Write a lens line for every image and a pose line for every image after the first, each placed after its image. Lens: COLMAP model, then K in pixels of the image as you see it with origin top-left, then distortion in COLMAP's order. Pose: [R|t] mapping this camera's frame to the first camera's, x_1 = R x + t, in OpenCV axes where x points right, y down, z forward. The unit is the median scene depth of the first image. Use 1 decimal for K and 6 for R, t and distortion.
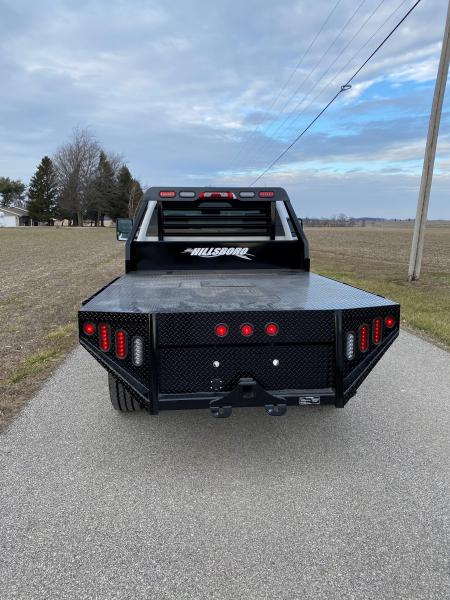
lens RADIAL K [[463.6, 0, 226.8], [0, 463.6, 313.1], [0, 0, 1]] dist [0.022894, -0.046148]
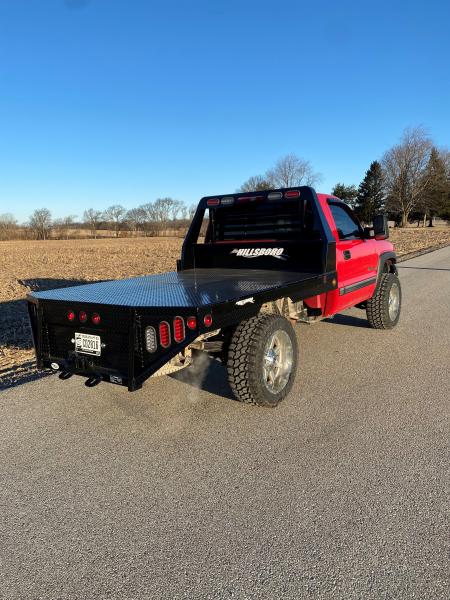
lens RADIAL K [[463.6, 0, 226.1], [0, 463.6, 294.1], [0, 0, 1]] dist [0.022894, -0.046148]
pose [[0.773233, 0.051194, -0.632052, 0.546078], [-0.078407, 0.996806, -0.015183, -0.014633], [0.629256, 0.061298, 0.774777, 0.133447]]
